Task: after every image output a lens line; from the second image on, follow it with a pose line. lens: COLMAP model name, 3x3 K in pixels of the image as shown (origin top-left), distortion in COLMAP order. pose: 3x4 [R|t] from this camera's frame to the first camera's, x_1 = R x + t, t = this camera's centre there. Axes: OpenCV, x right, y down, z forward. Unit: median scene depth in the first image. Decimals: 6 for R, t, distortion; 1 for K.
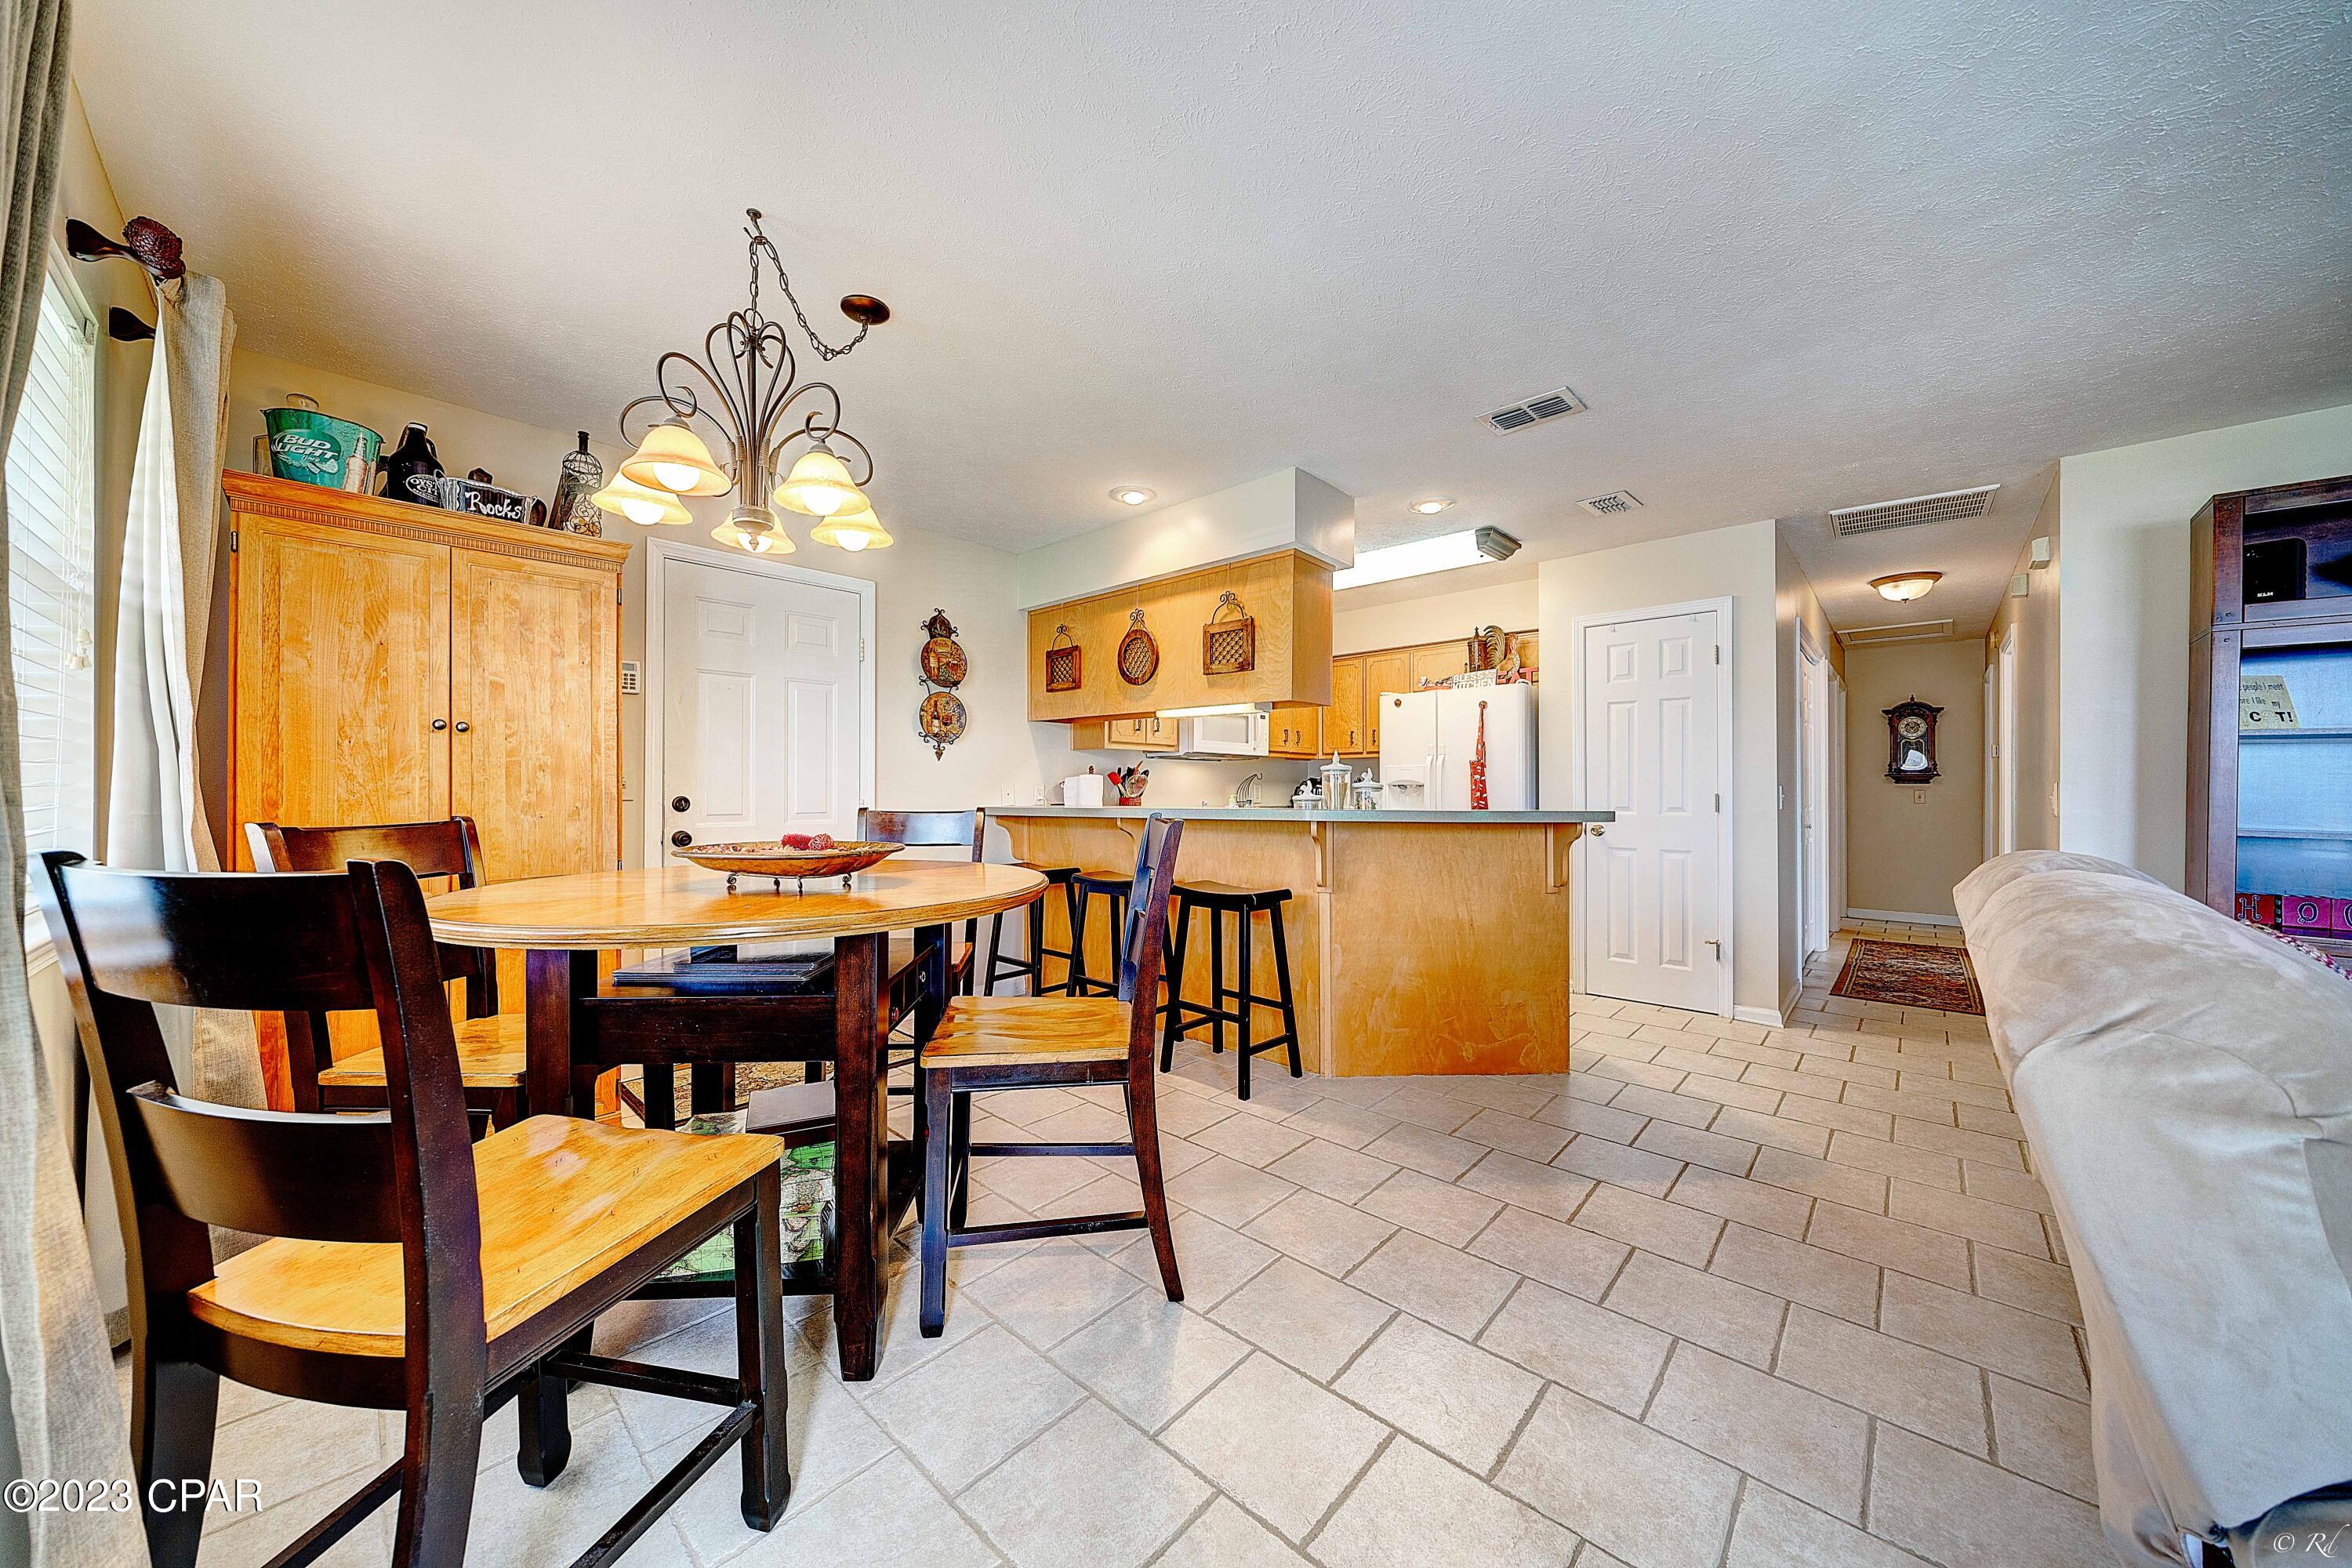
lens RADIAL K [[801.0, 0, 1176.0], [0, 801.0, 784.0], [0, 0, 1]] dist [-0.001588, -0.000105]
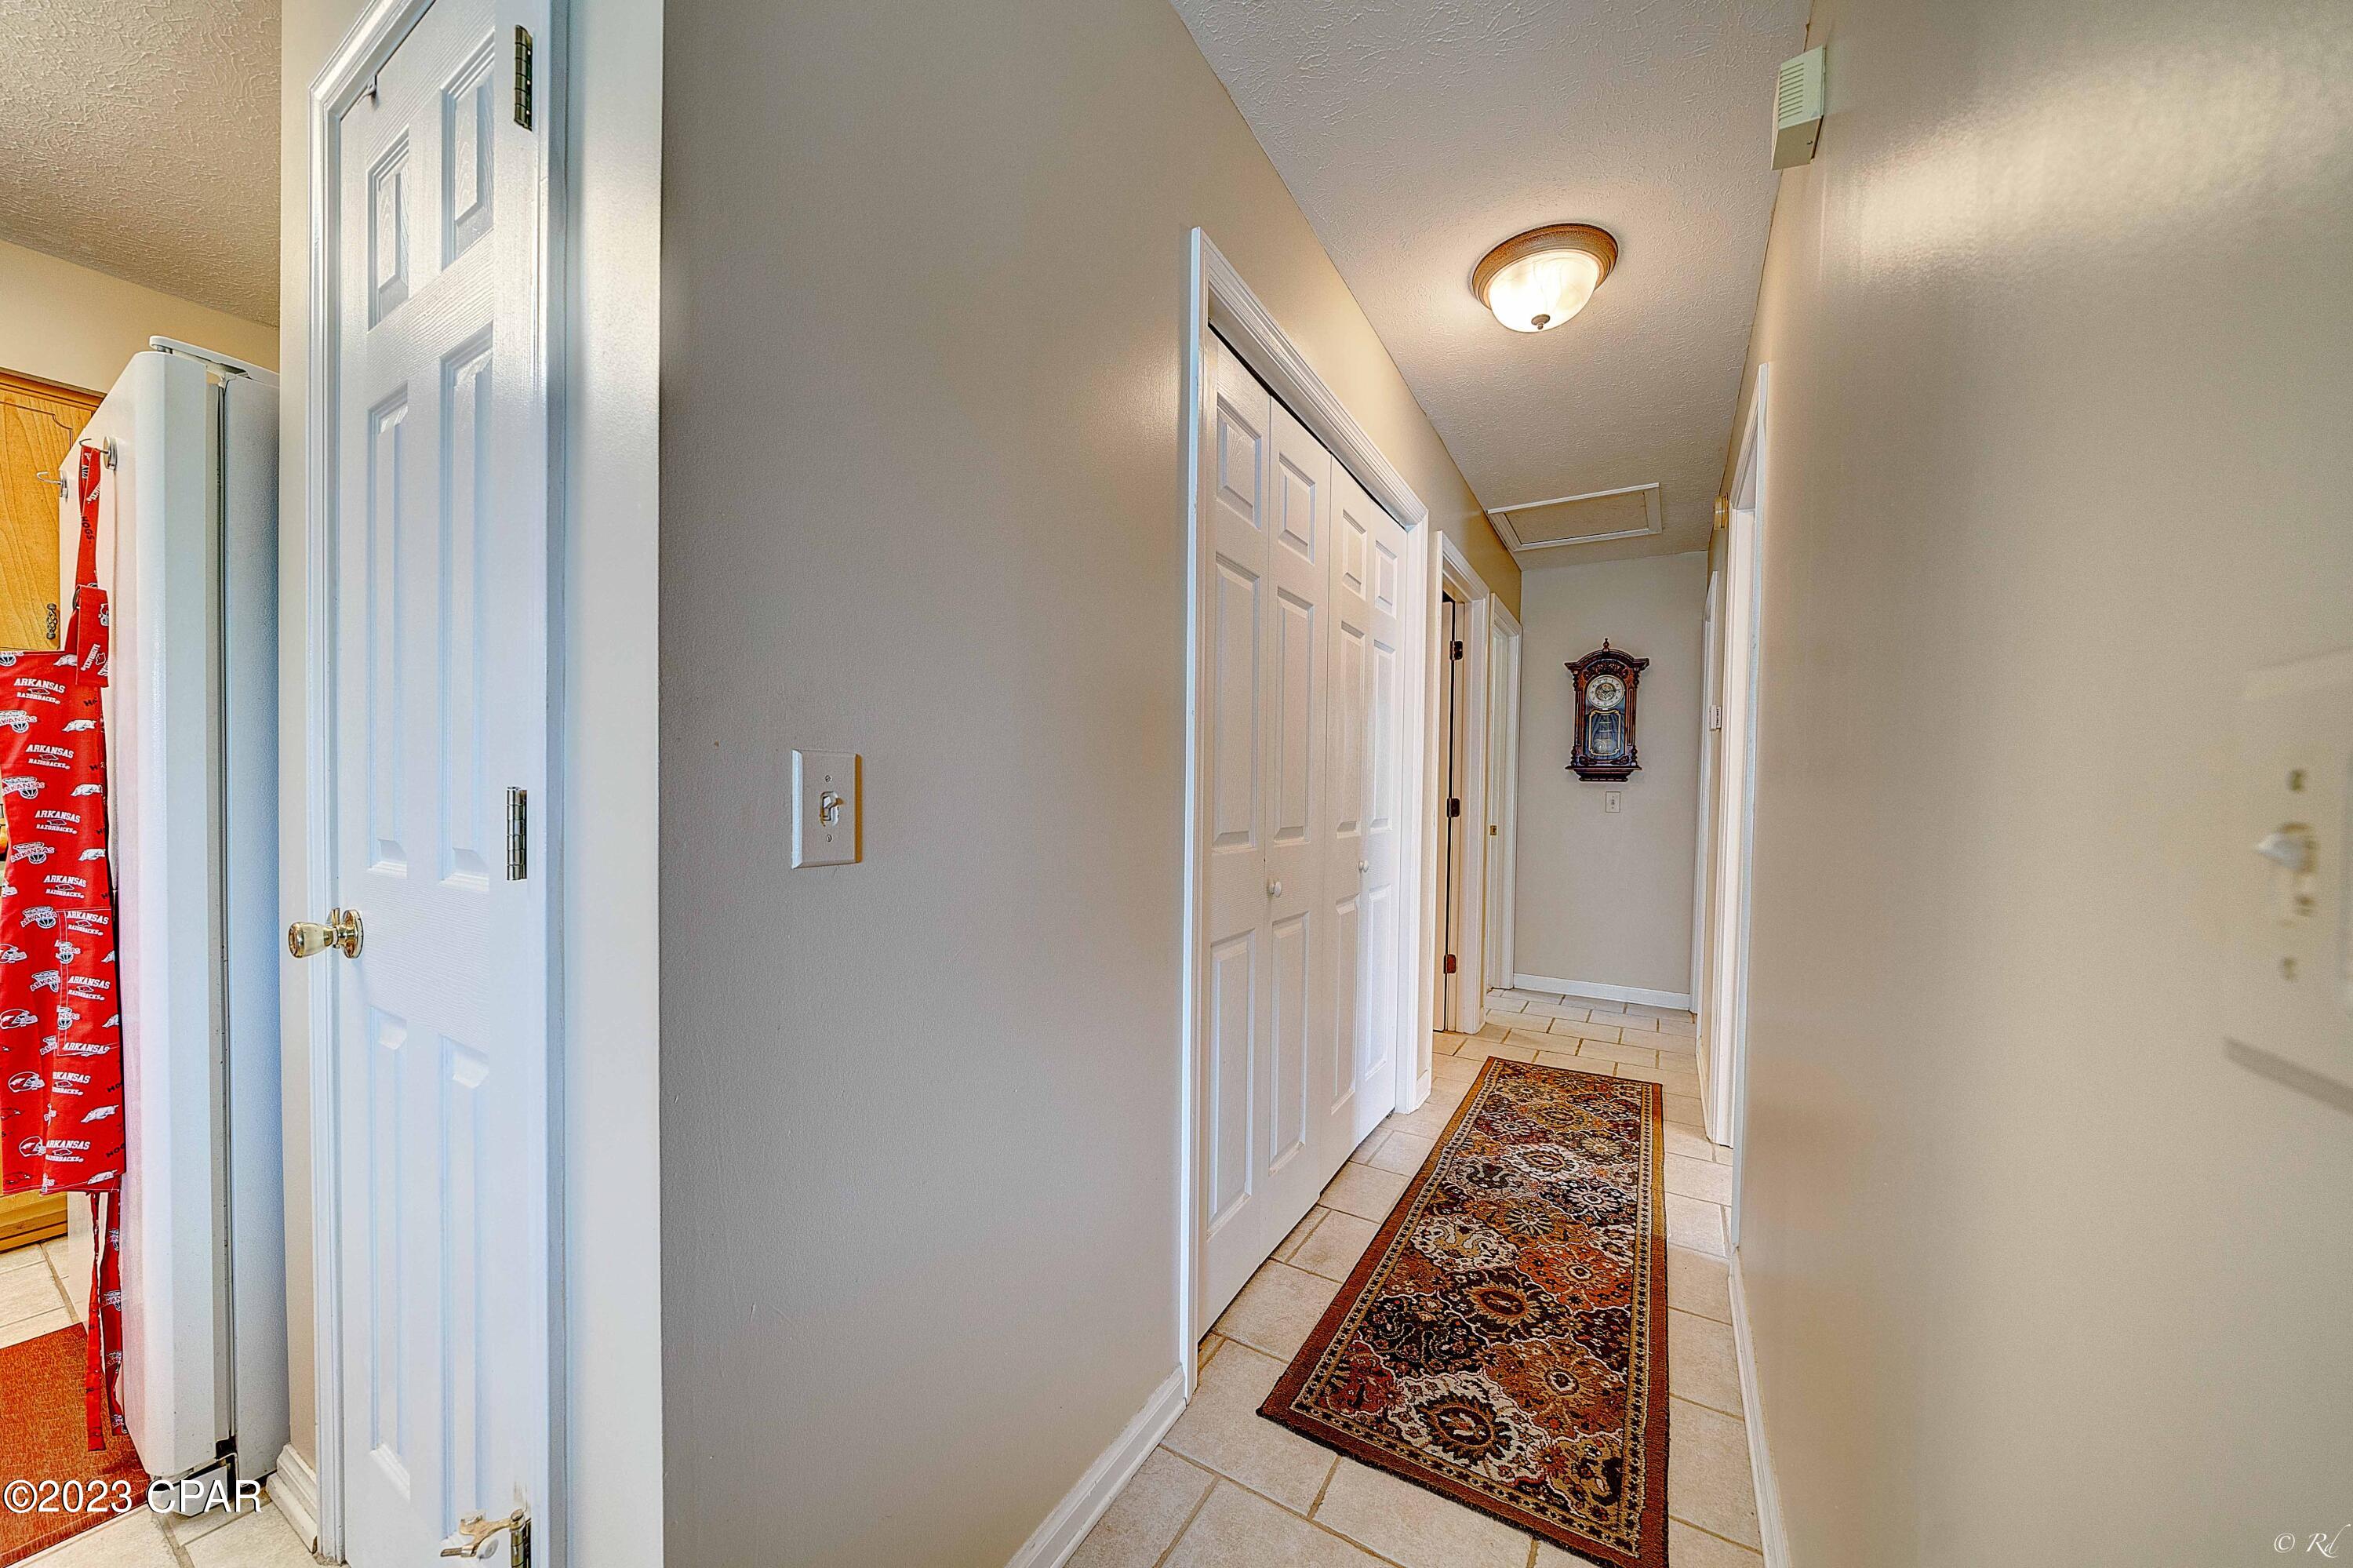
lens RADIAL K [[811.5, 0, 1172.2], [0, 811.5, 811.7], [0, 0, 1]] dist [-0.000376, -0.000048]
pose [[0.978496, 0.004543, 0.206217, 0.789457], [-0.012137, 0.999293, 0.035573, 0.008297], [-0.205909, -0.037311, 0.977859, 0.767340]]
